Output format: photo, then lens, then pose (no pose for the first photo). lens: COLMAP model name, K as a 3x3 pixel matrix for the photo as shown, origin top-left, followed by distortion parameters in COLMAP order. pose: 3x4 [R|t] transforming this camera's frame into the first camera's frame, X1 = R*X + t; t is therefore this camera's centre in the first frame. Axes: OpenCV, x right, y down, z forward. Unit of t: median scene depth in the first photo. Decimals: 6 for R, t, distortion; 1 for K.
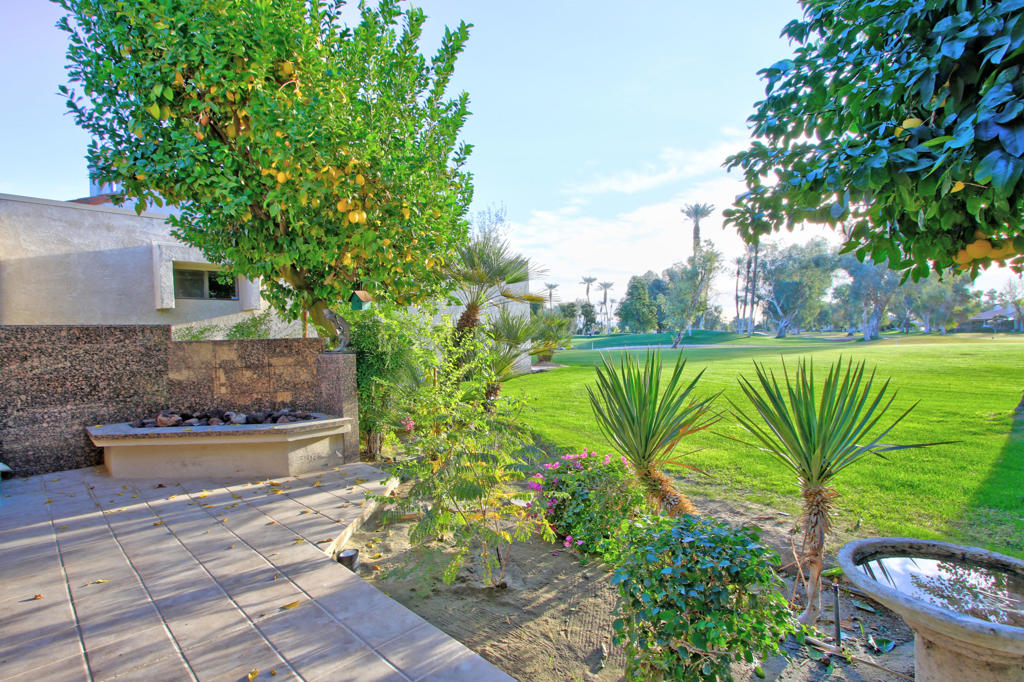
lens RADIAL K [[493.3, 0, 505.5], [0, 493.3, 349.4], [0, 0, 1]] dist [-0.009206, 0.000114]
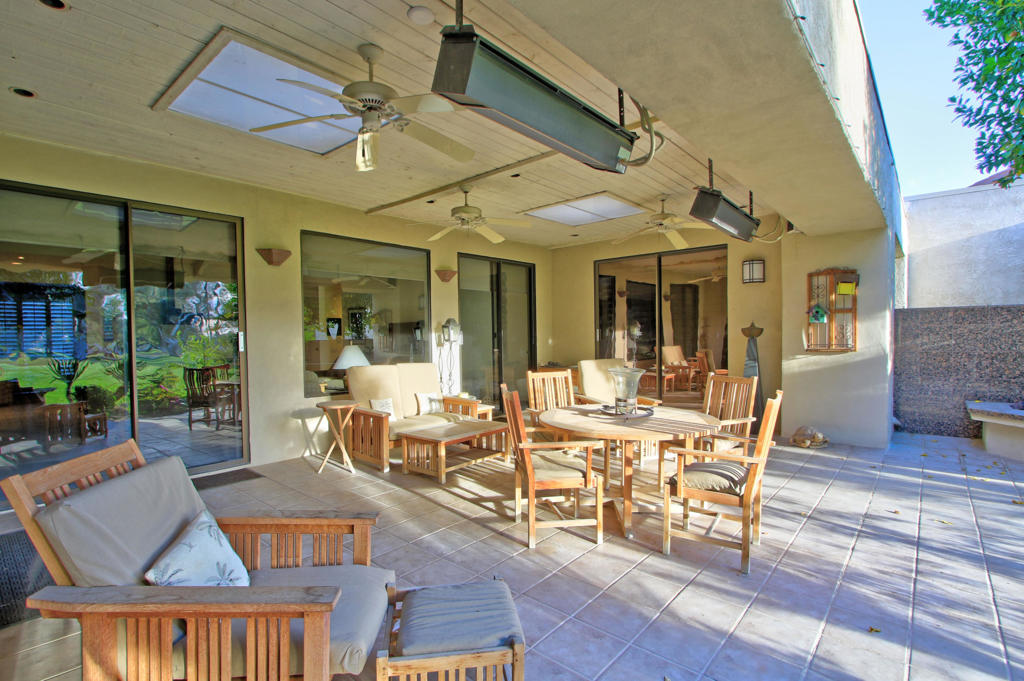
lens RADIAL K [[498.7, 0, 508.5], [0, 498.7, 341.9], [0, 0, 1]] dist [0.001275, 0.000816]
pose [[0.071841, 0.039091, -0.996650, 0.162176], [-0.012180, 0.999192, 0.038313, -0.001373], [0.997342, 0.009387, 0.072259, -0.087592]]
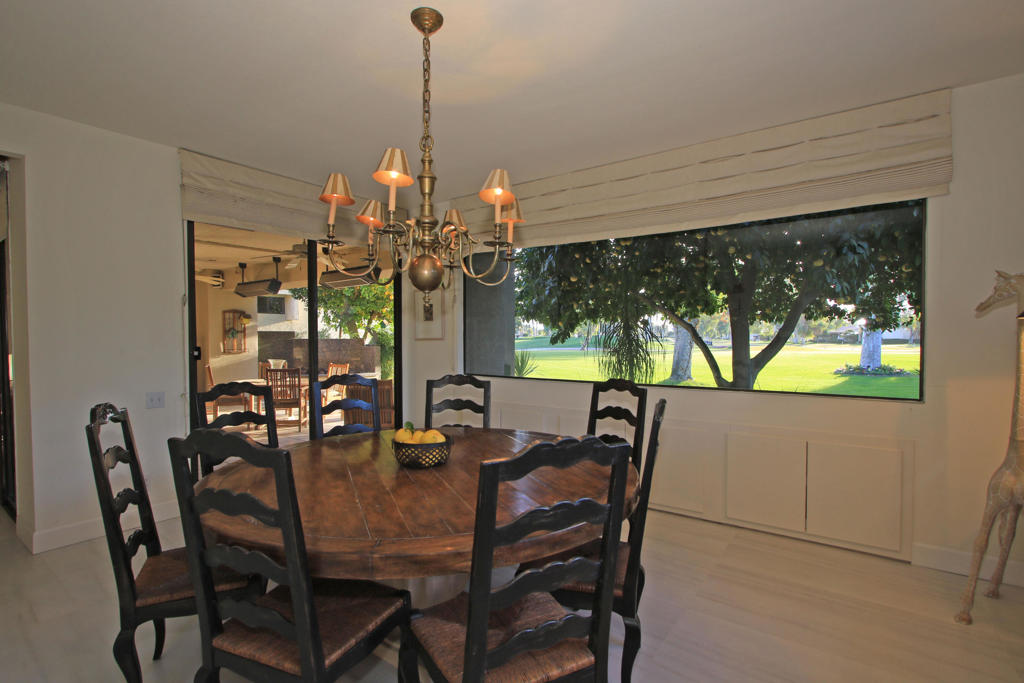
lens RADIAL K [[490.6, 0, 506.1], [0, 490.6, 348.7], [0, 0, 1]] dist [-0.006161, 0.000901]
pose [[0.991565, 0.023553, 0.127454, -0.002697], [-0.023399, 0.999723, -0.002709, 0.014907], [-0.127483, -0.000296, 0.991841, -1.508129]]
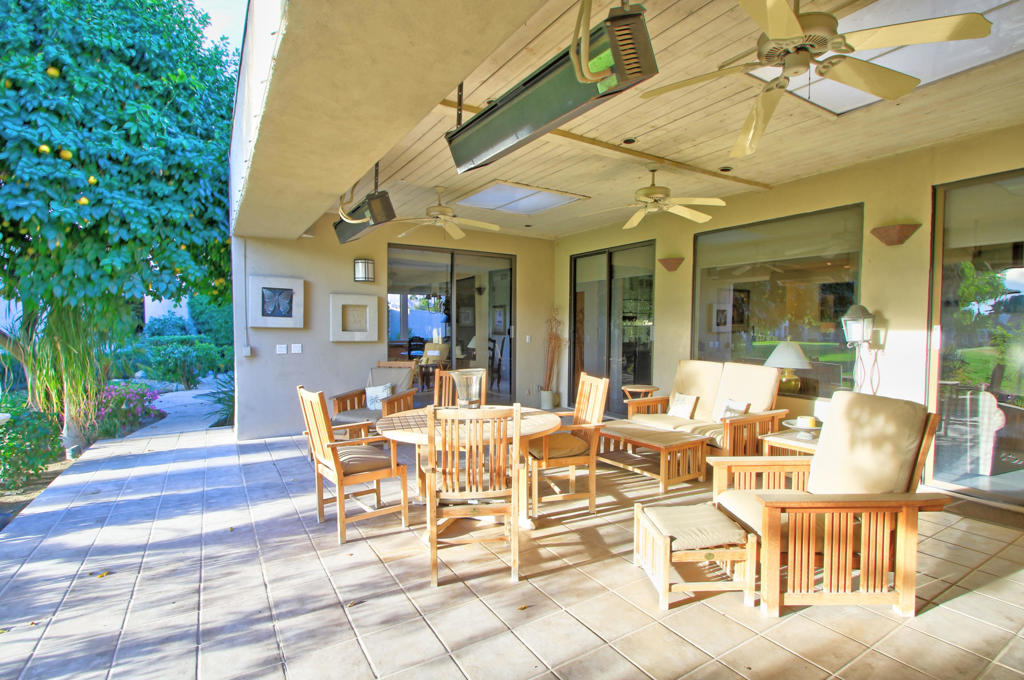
lens RADIAL K [[503.0, 0, 506.5], [0, 503.0, 338.8], [0, 0, 1]] dist [-0.006785, -0.000312]
pose [[-0.967132, 0.015317, 0.253814, -0.758475], [0.025914, 0.998924, 0.038460, -0.004598], [-0.252951, 0.043773, -0.966488, 0.784714]]
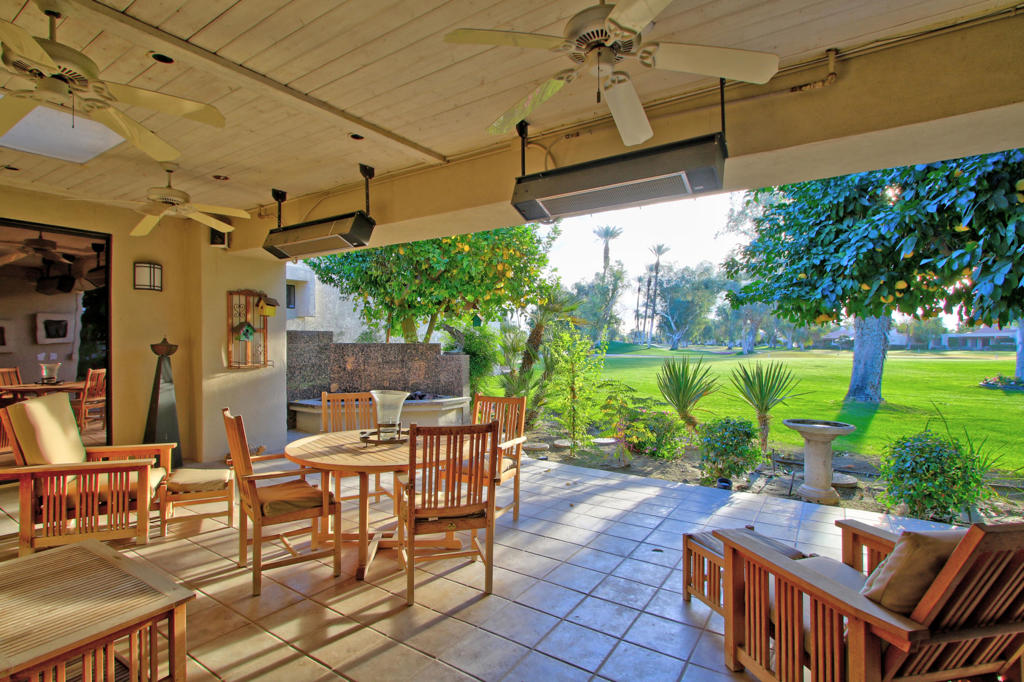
lens RADIAL K [[490.6, 0, 506.1], [0, 490.6, 348.2], [0, 0, 1]] dist [-0.006161, 0.000901]
pose [[0.982391, 0.025353, 0.185109, -0.501329], [-0.022567, 0.999598, -0.017145, 0.013157], [-0.185469, 0.012666, 0.982568, -0.533571]]
